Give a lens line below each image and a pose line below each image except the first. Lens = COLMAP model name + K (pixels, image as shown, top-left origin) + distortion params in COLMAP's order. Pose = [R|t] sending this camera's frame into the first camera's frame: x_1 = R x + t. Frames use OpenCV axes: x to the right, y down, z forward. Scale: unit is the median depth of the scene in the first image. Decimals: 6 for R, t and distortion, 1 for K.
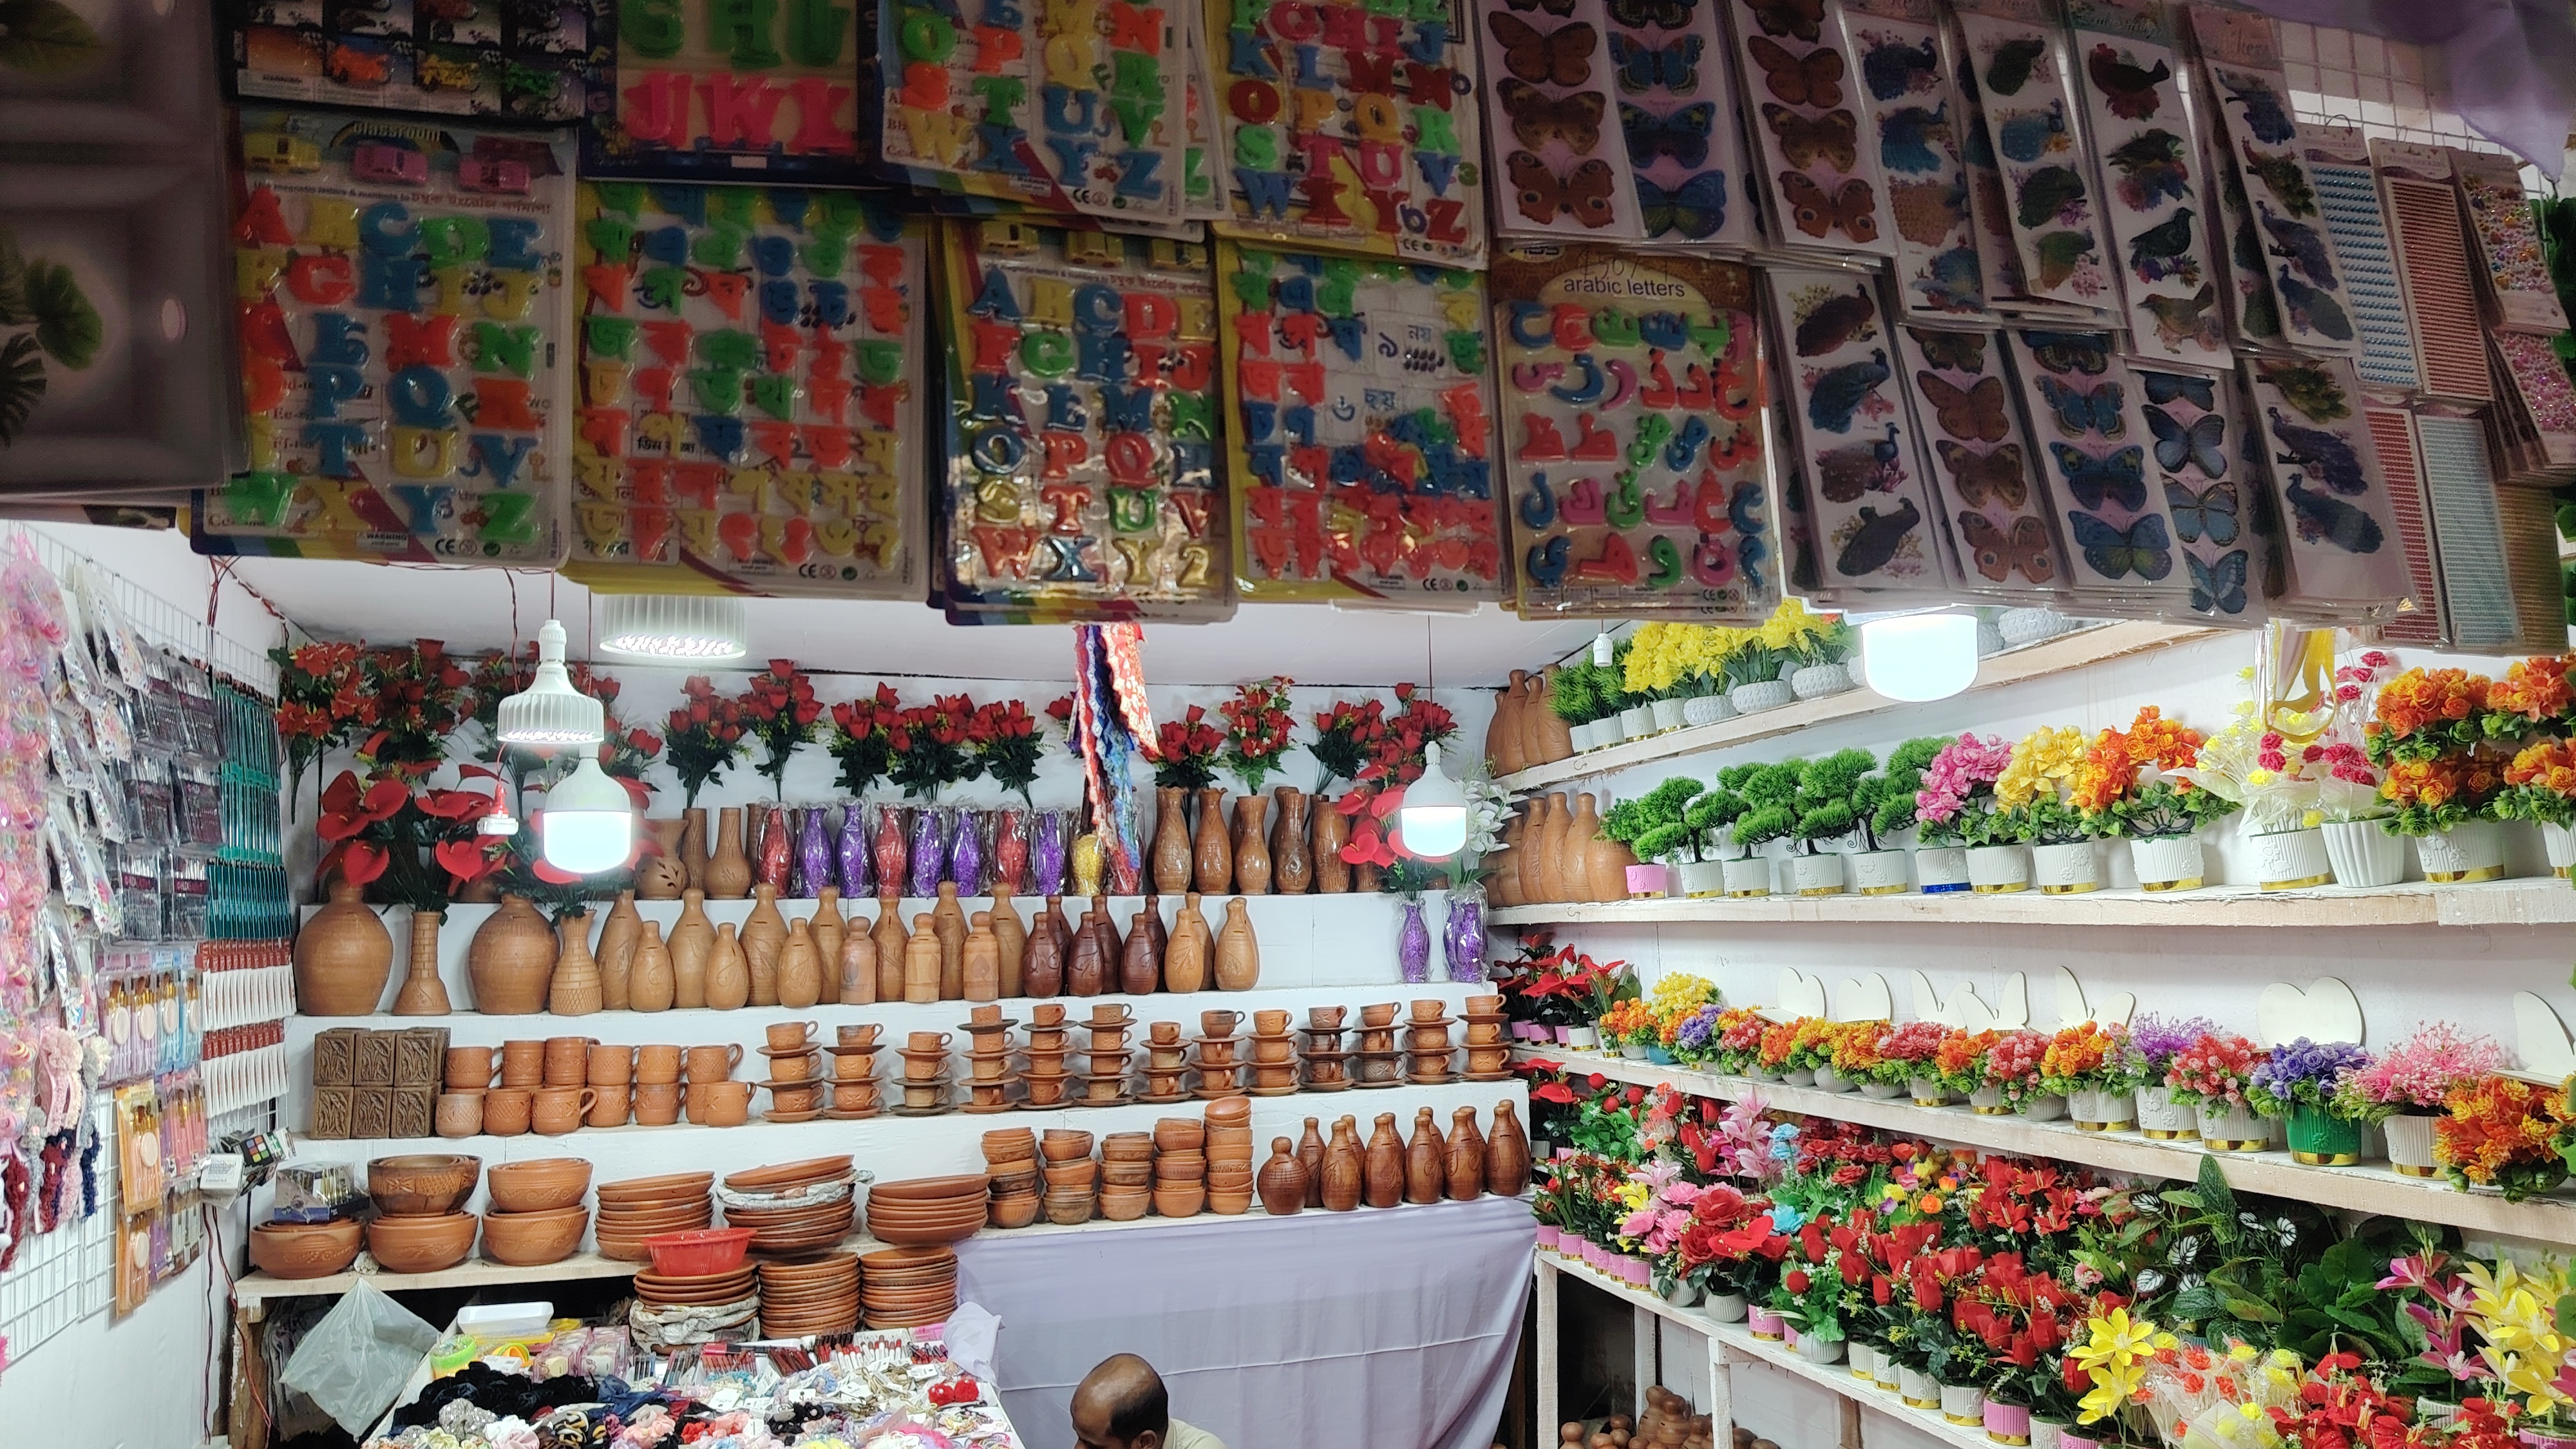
lens RADIAL K [[1764.0, 0, 1331.3], [0, 1764.0, 765.3], [0, 0, 1]] dist [0.135126, -0.152640]
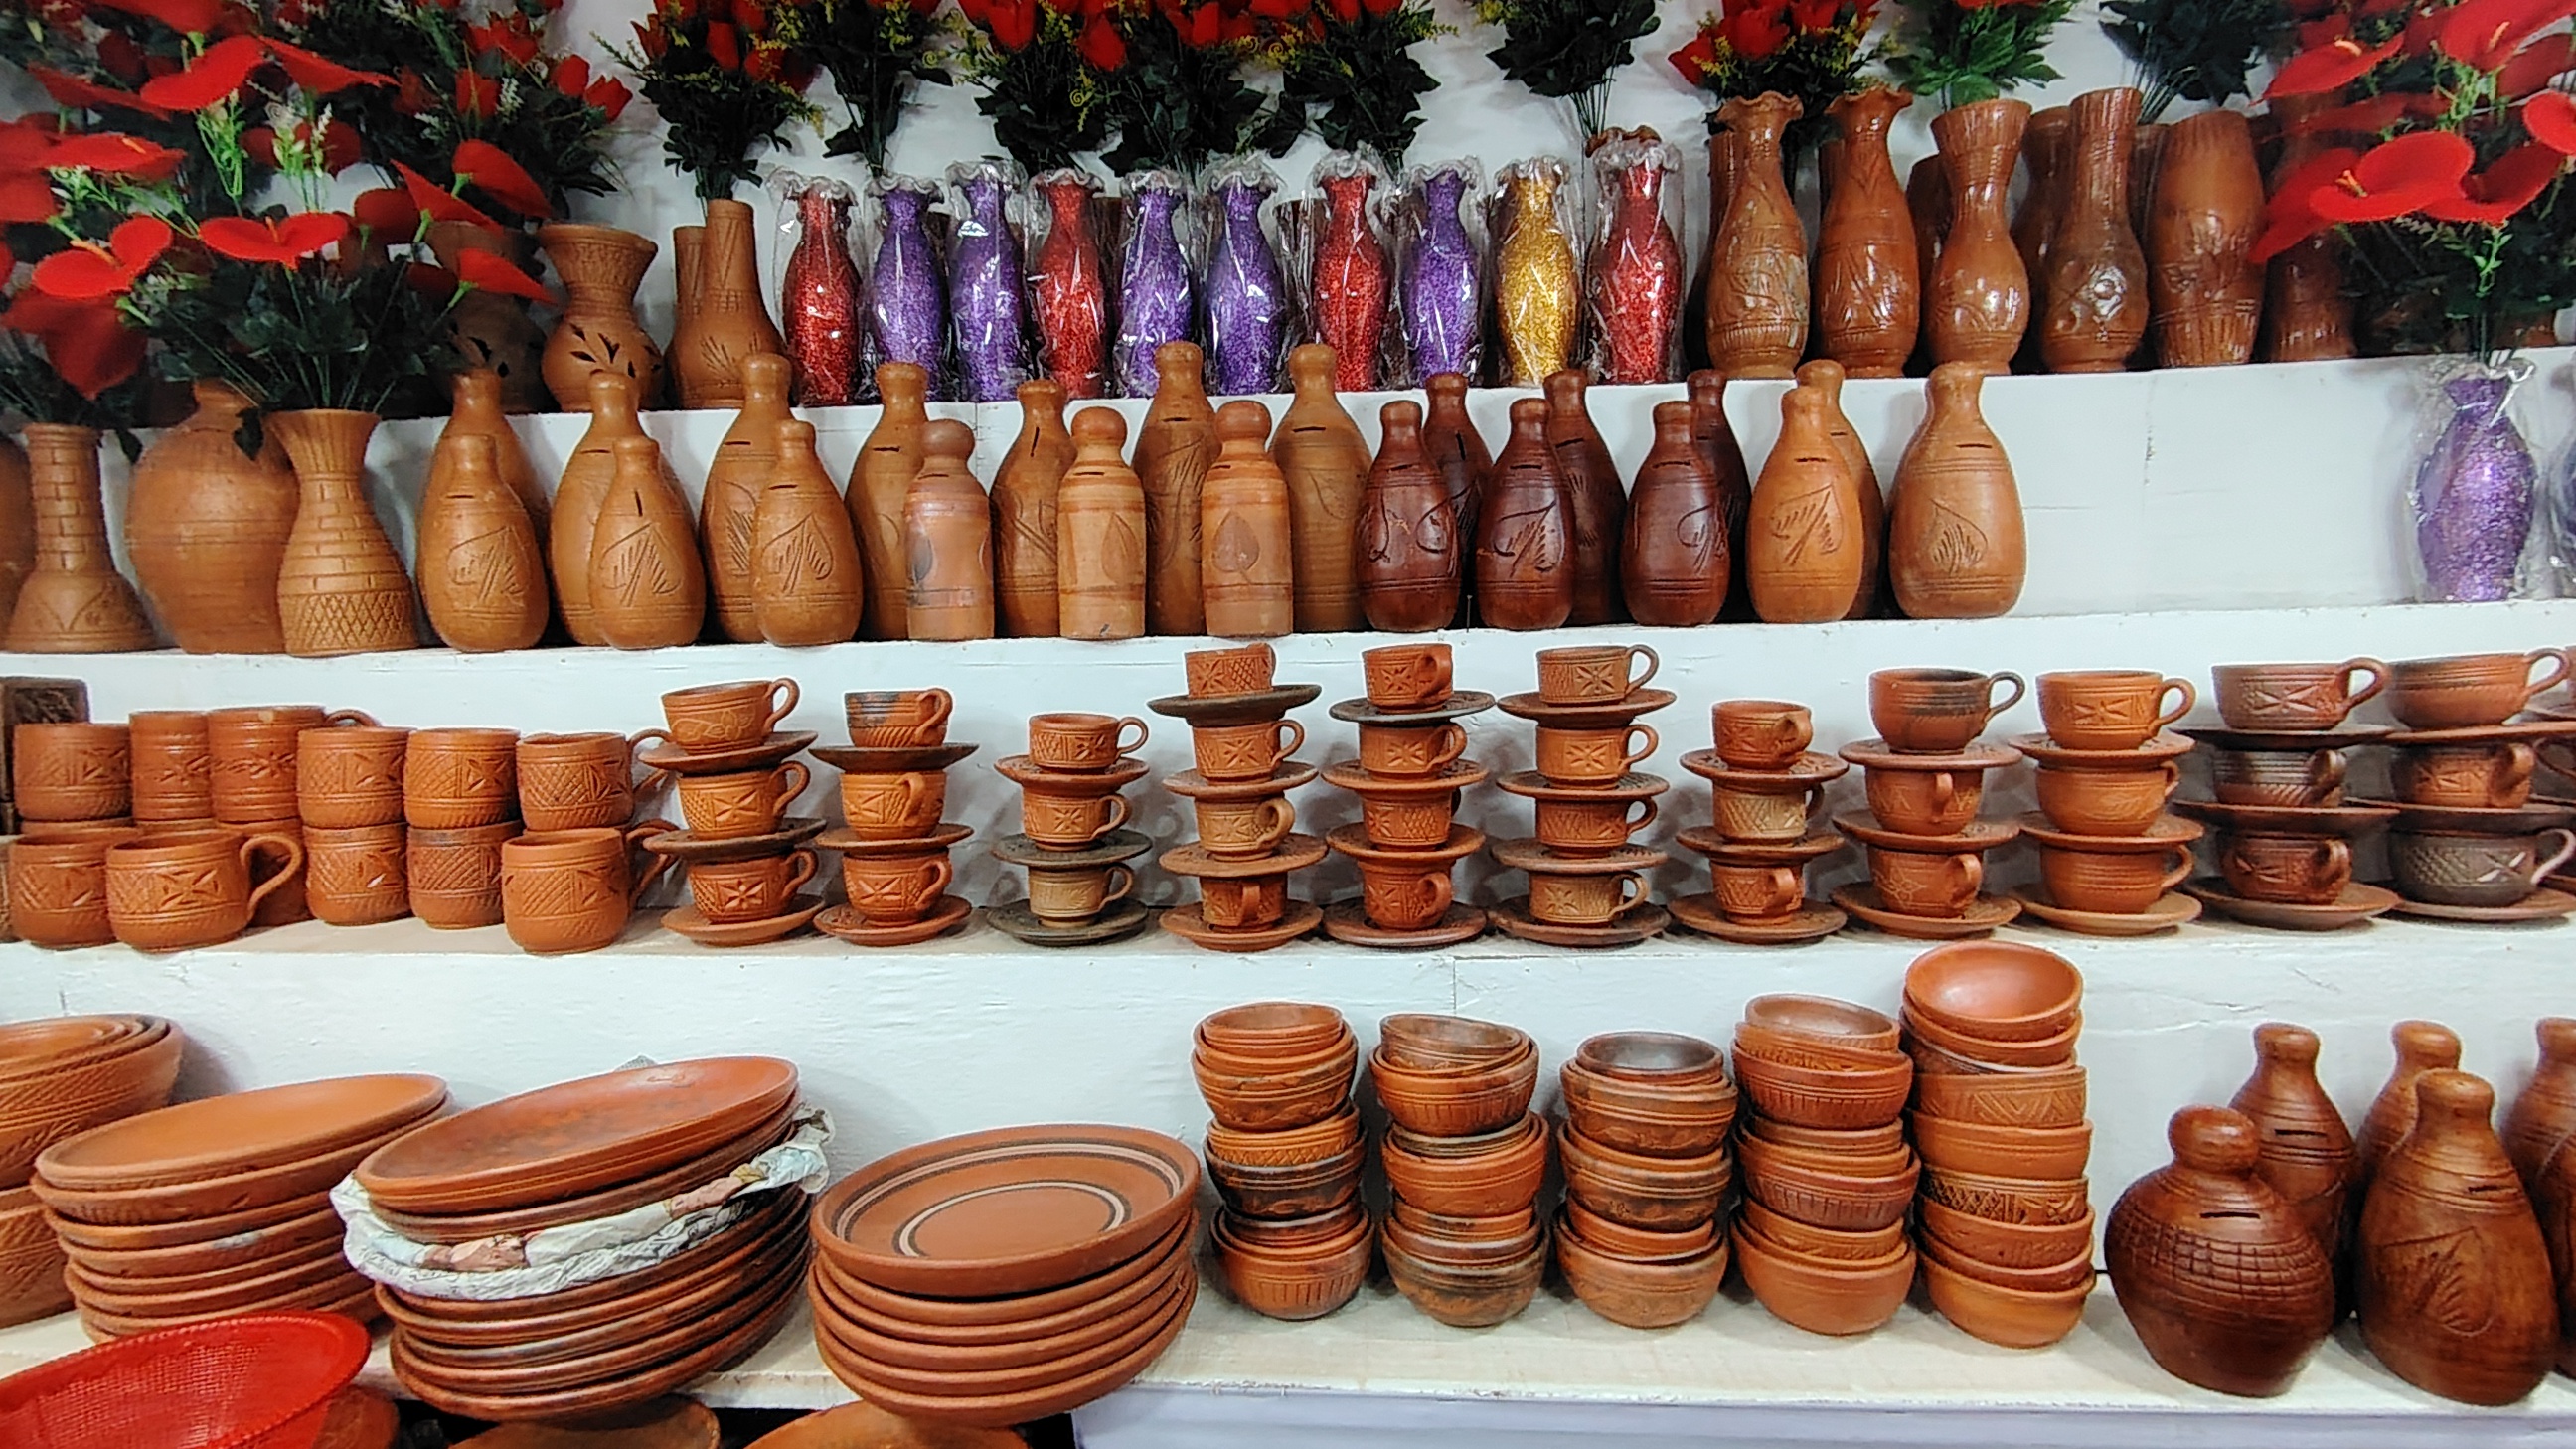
lens RADIAL K [[1260.5, 0, 1288.0], [0, 1260.5, 724.5], [0, 0, 1]] dist [-0.003610, 0.000177]
pose [[0.931672, 0.022217, -0.362620, -0.095211], [0.037488, 0.986921, 0.156785, 0.114023], [0.361361, -0.159666, 0.918654, 0.787306]]
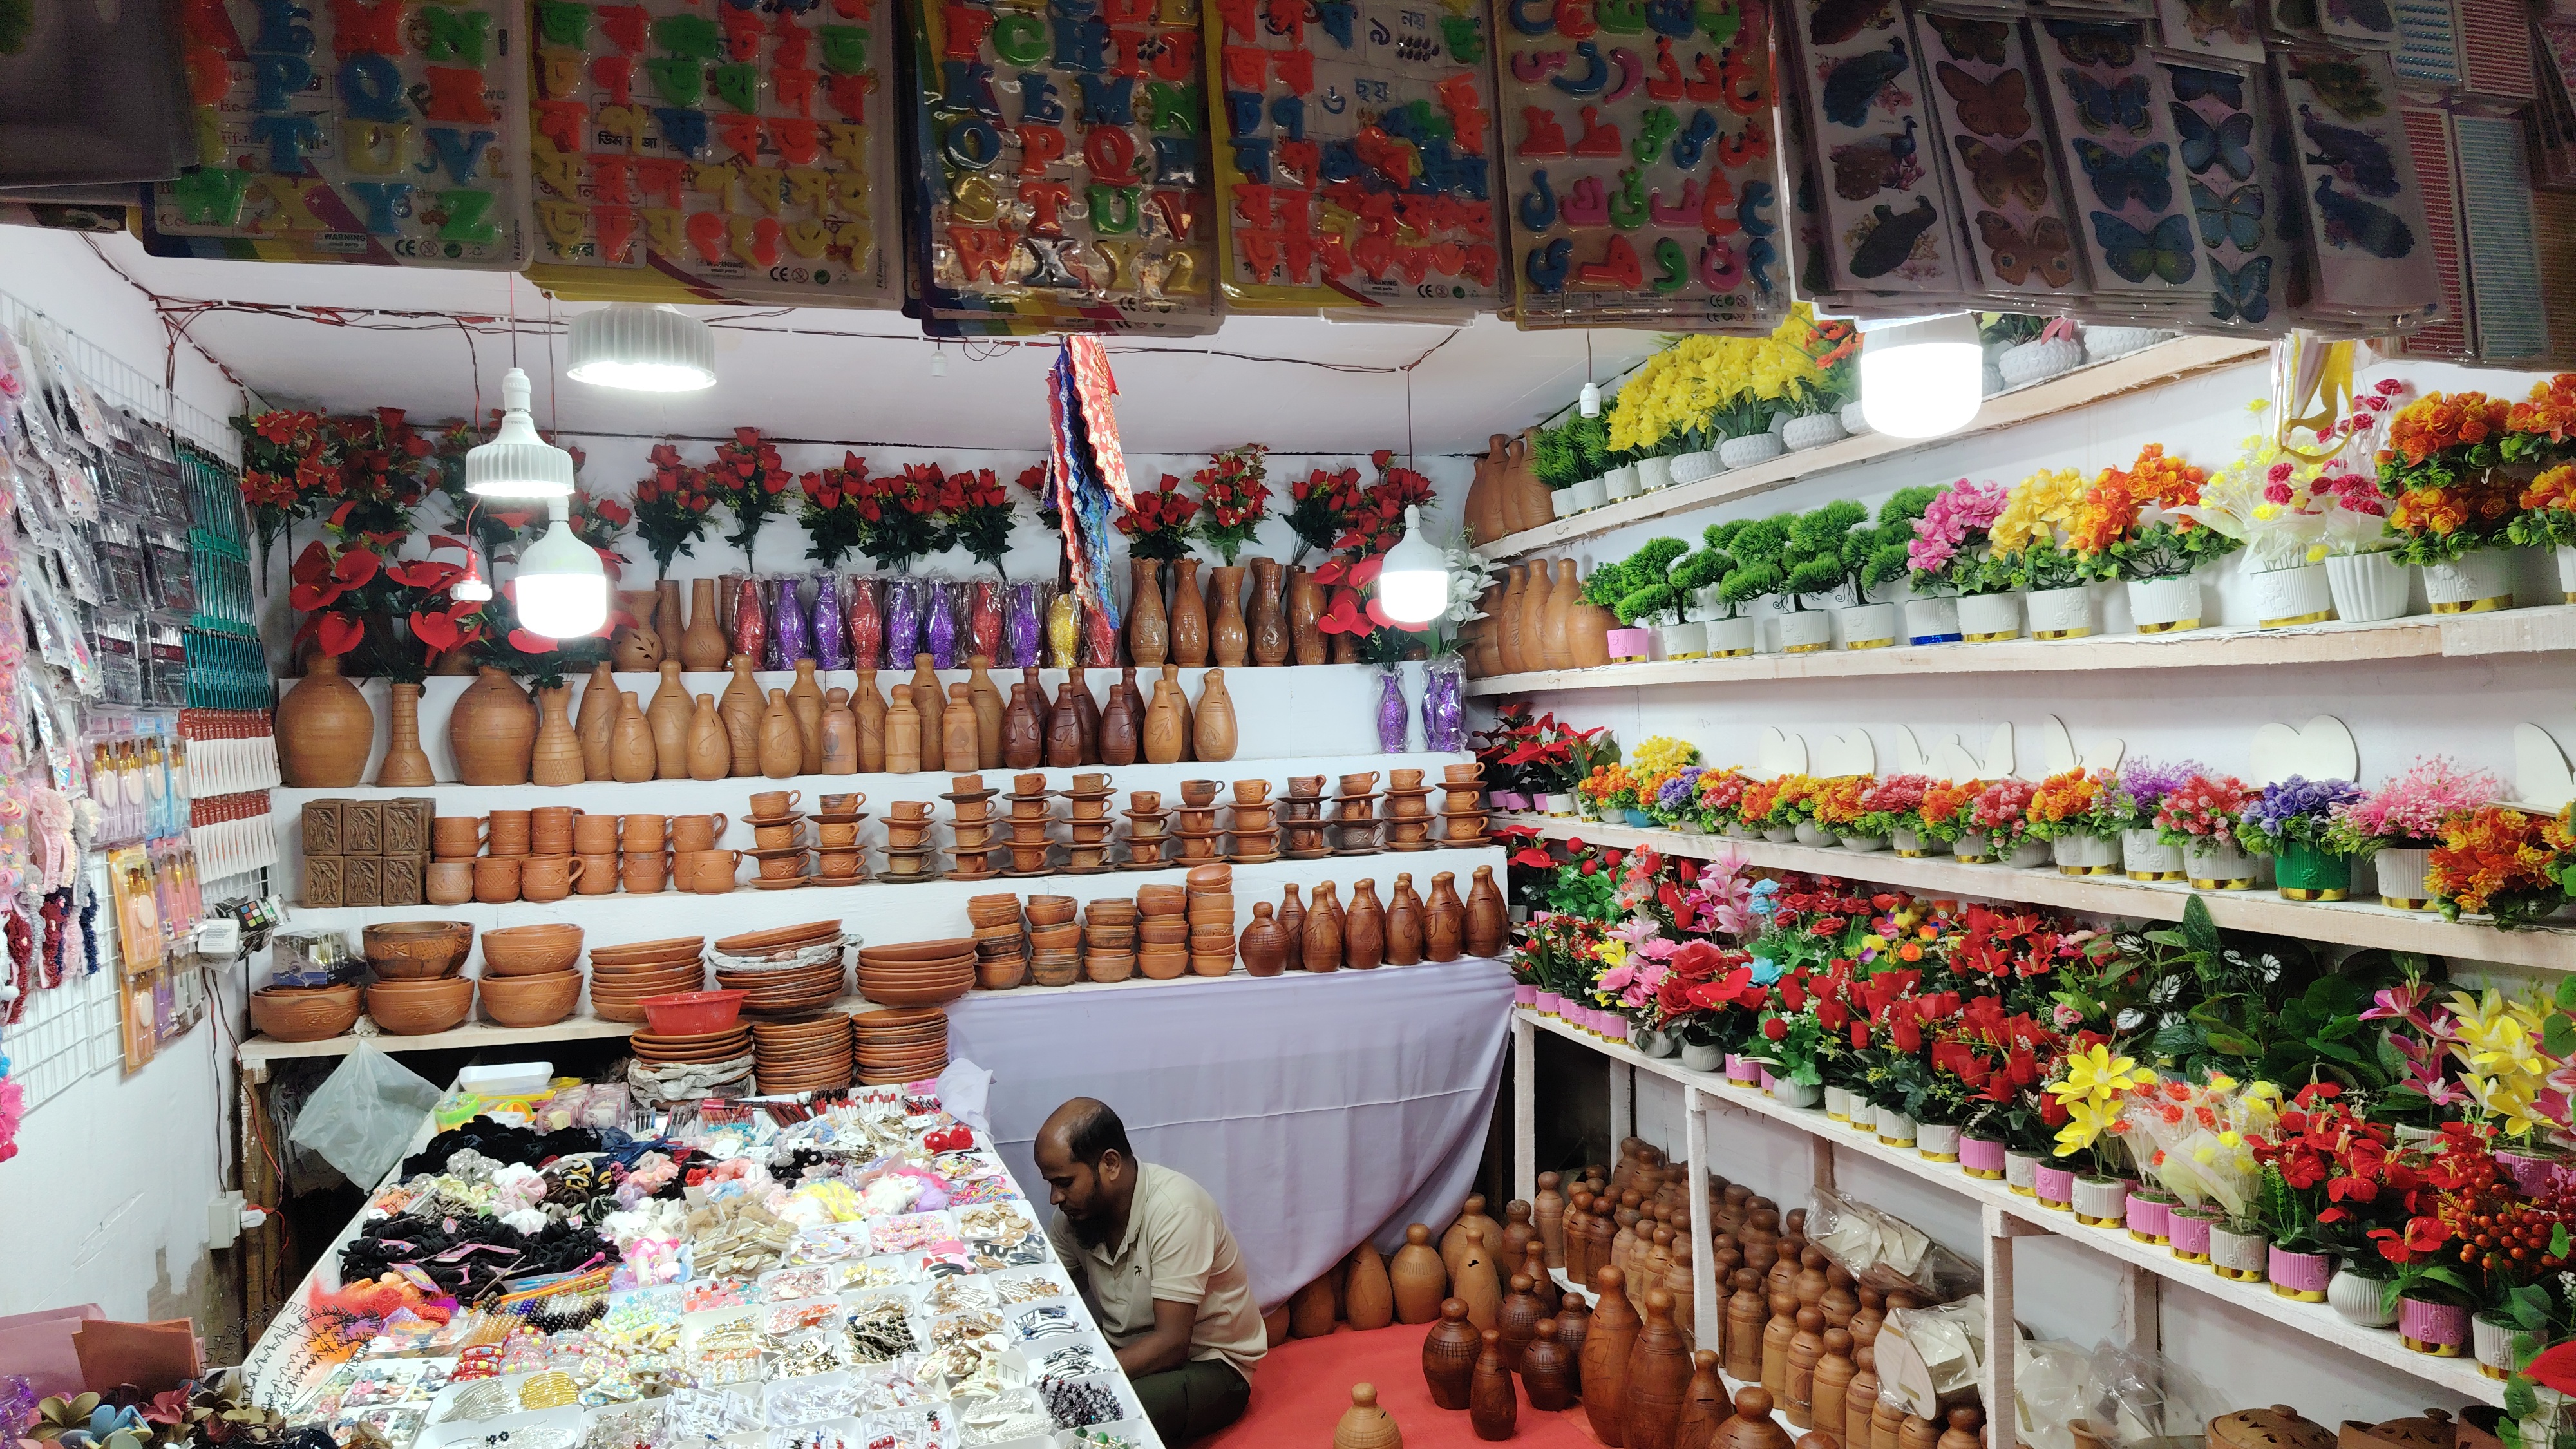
lens RADIAL K [[1768.7, 0, 1288.0], [0, 1768.7, 724.5], [0, 0, 1]] dist [0.140047, -0.162319]
pose [[0.999926, -0.009083, -0.008125, -0.004582], [0.009805, 0.995542, 0.093804, 0.014547], [0.007237, -0.093877, 0.995558, 0.004851]]
